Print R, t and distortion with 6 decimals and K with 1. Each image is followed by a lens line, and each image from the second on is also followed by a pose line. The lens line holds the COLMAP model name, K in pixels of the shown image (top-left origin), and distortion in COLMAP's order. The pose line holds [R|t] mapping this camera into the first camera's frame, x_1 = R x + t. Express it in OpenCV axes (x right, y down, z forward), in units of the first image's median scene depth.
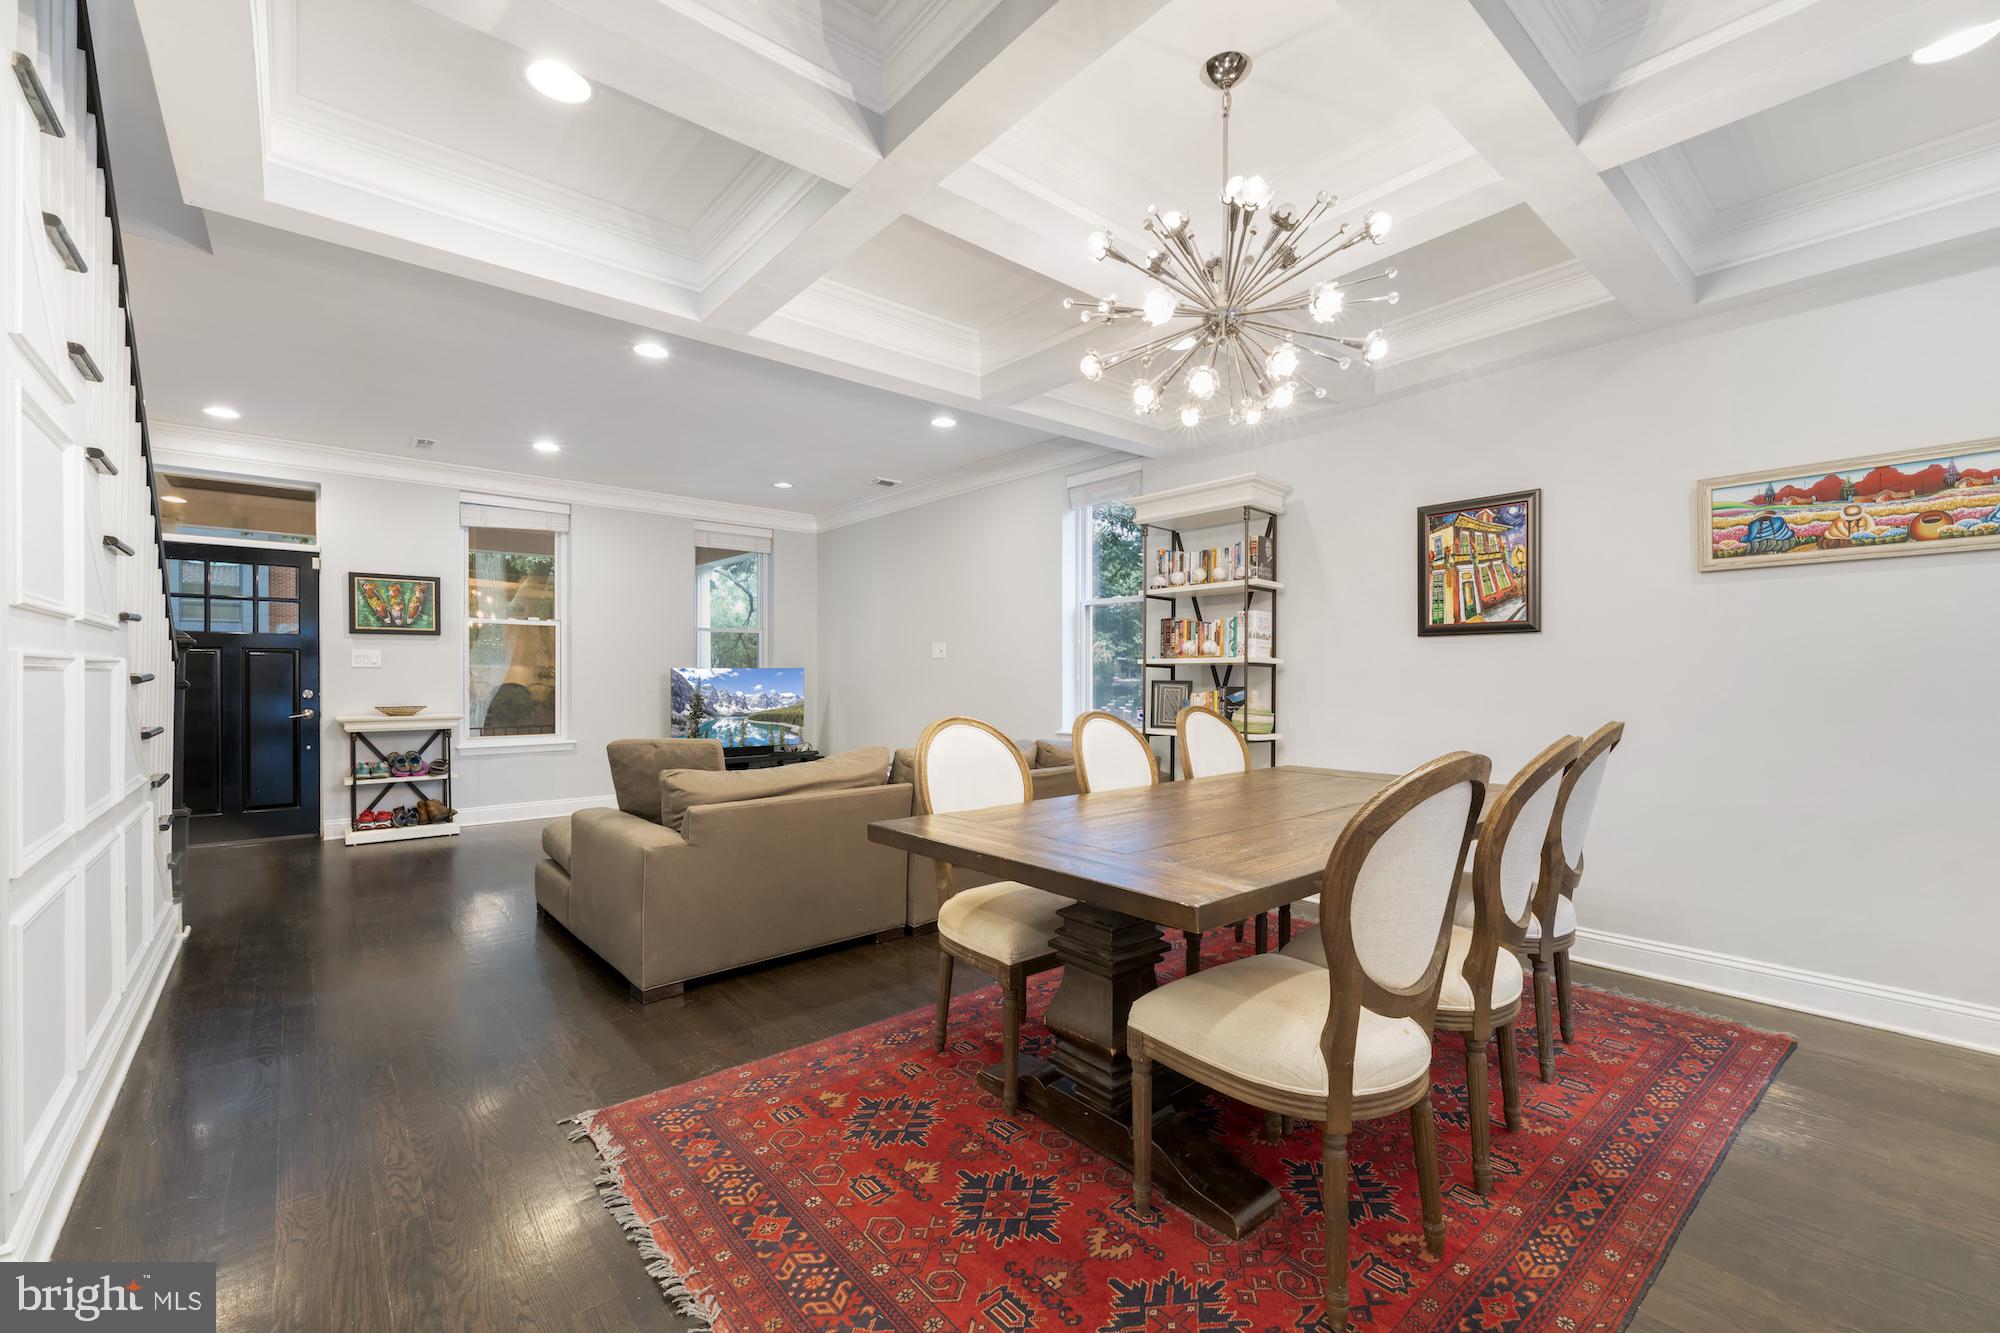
lens RADIAL K [[813.8, 0, 992.8], [0, 813.8, 671.0], [0, 0, 1]] dist [0.003491, -0.000398]
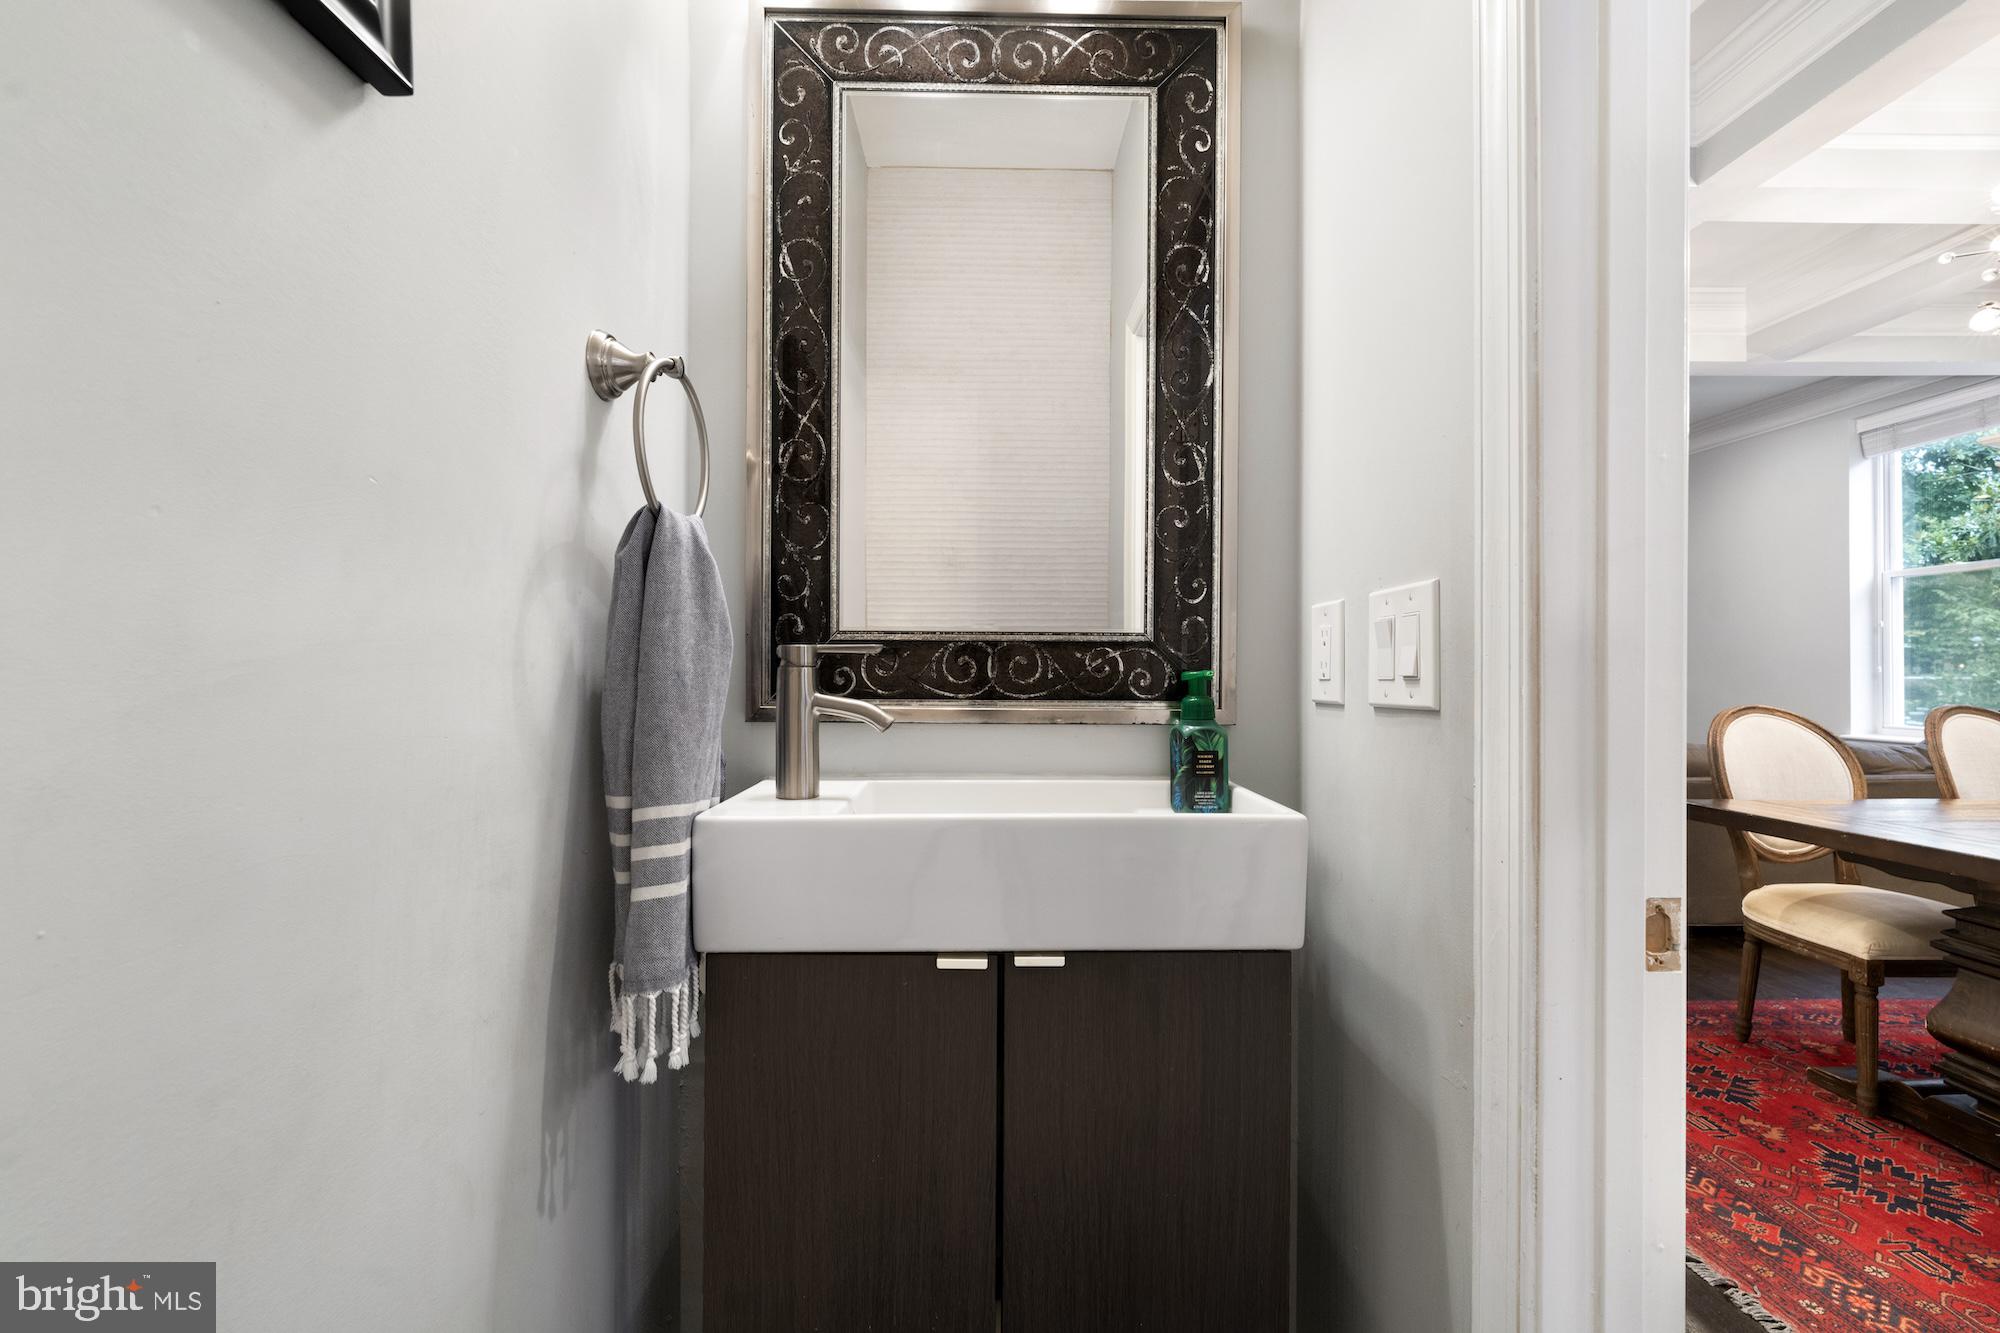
lens RADIAL K [[813.8, 0, 996.9], [0, 813.8, 658.7], [0, 0, 1]] dist [0.003491, -0.000398]
pose [[0.780193, -0.006364, -0.625507, -0.168380], [0.002916, 0.999974, -0.006537, 0.004622], [0.625532, 0.003276, 0.780191, -0.391372]]
